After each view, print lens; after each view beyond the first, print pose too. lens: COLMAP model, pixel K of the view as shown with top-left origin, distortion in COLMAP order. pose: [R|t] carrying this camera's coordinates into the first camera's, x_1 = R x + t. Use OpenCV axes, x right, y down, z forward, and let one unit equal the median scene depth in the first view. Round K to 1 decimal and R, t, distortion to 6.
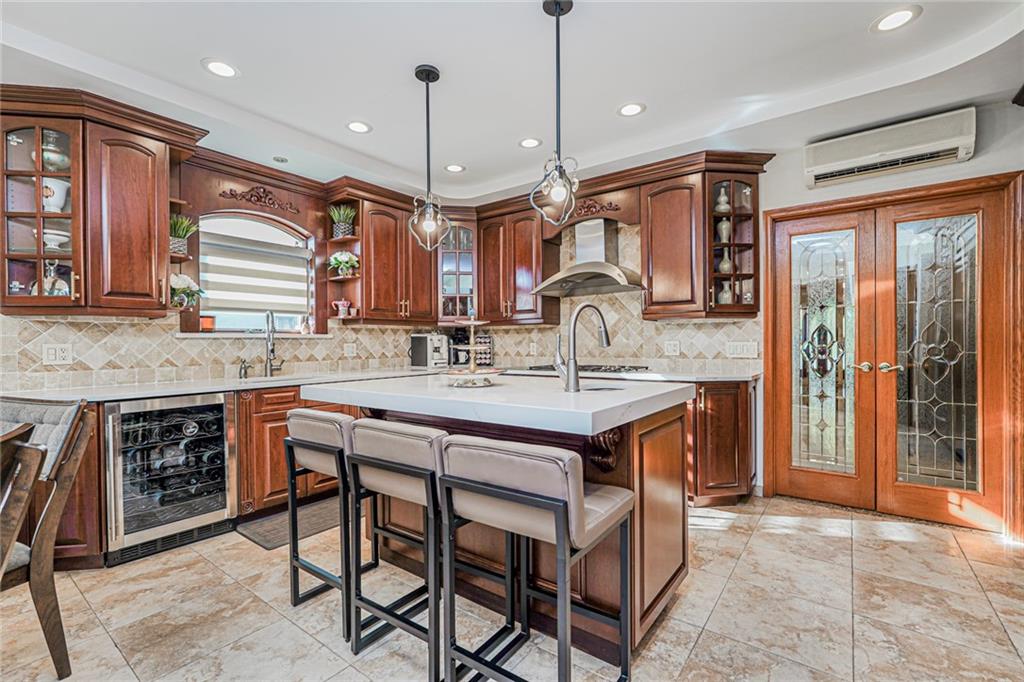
lens RADIAL K [[450.8, 0, 512.0], [0, 450.8, 341.0], [0, 0, 1]] dist [-0.012875, 0.007434]
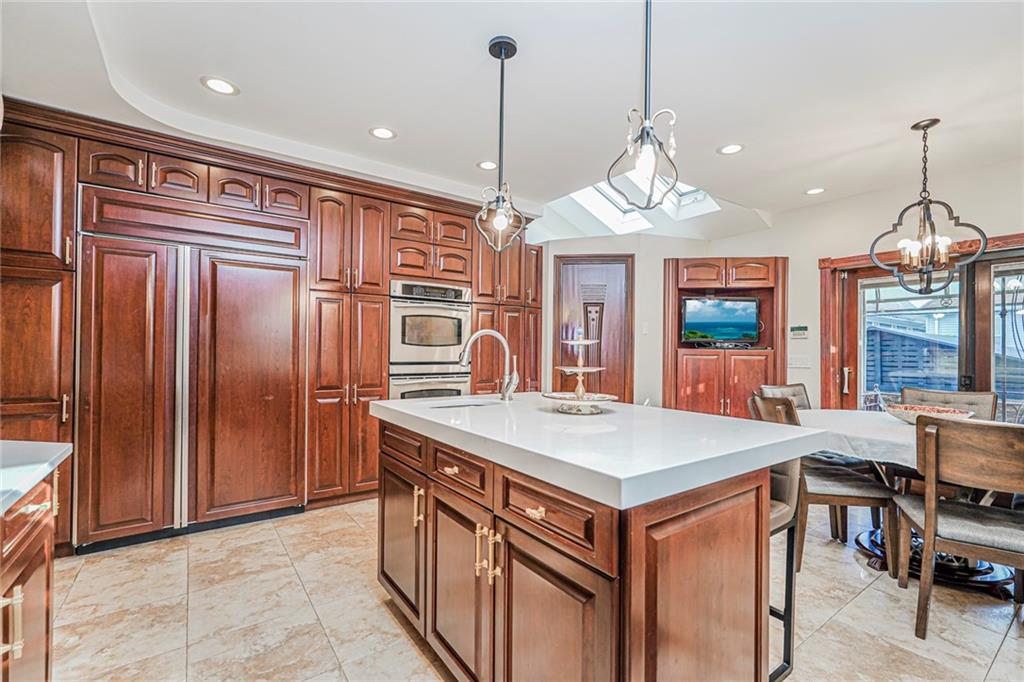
lens RADIAL K [[450.8, 0, 512.0], [0, 450.8, 341.0], [0, 0, 1]] dist [-0.012875, 0.007434]
pose [[-0.952211, 0.005950, 0.305384, -0.138694], [-0.002124, 0.999657, -0.026100, -0.010448], [-0.305435, -0.025502, -0.951871, 1.130891]]
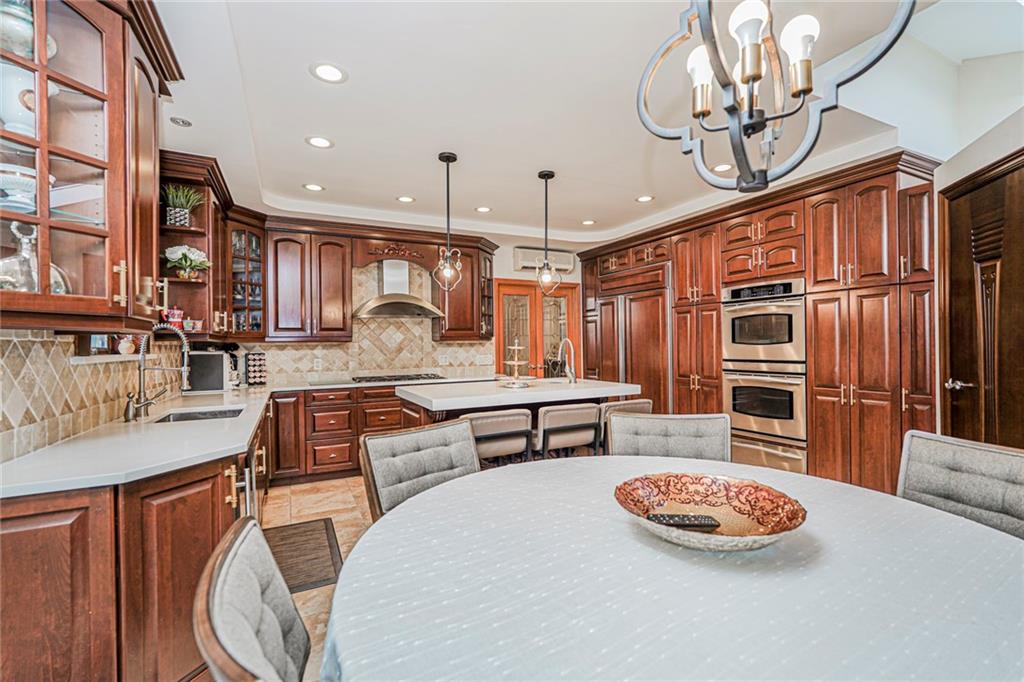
lens RADIAL K [[450.8, 0, 512.0], [0, 450.8, 341.0], [0, 0, 1]] dist [-0.012875, 0.007434]
pose [[0.445177, 0.011413, 0.895370, -0.908957], [0.007418, 0.999837, -0.016433, -0.021639], [-0.895412, 0.013958, 0.445020, 0.178193]]
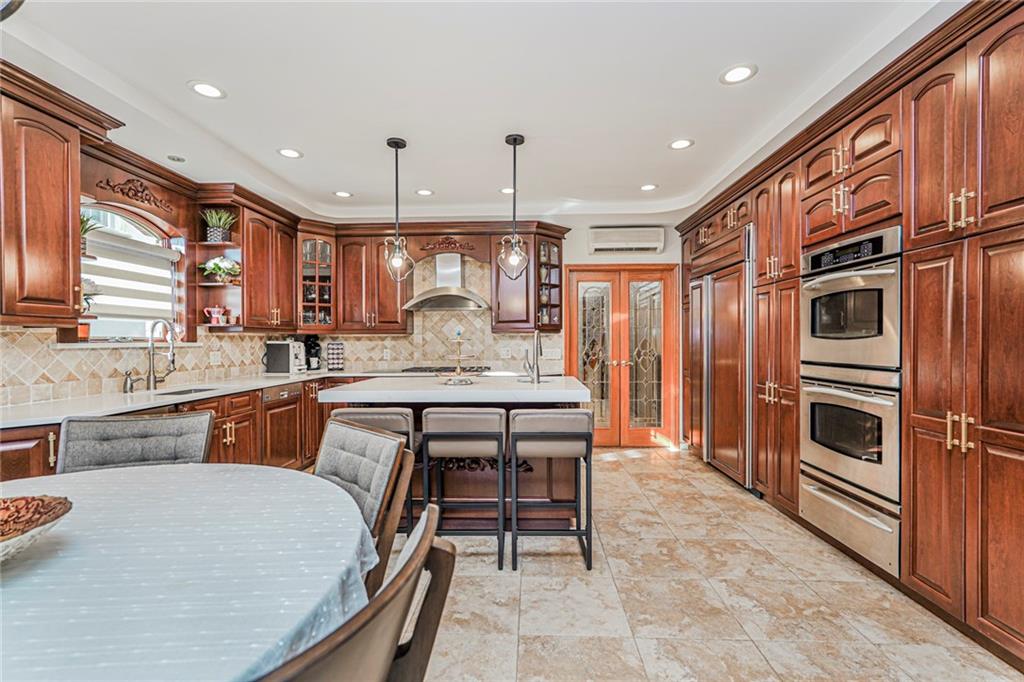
lens RADIAL K [[450.8, 0, 512.0], [0, 450.8, 341.0], [0, 0, 1]] dist [-0.012875, 0.007434]
pose [[0.824322, 0.003454, 0.566111, -0.452637], [-0.003165, 0.999994, -0.001493, -0.020919], [-0.566113, -0.000561, 0.824328, -0.171771]]
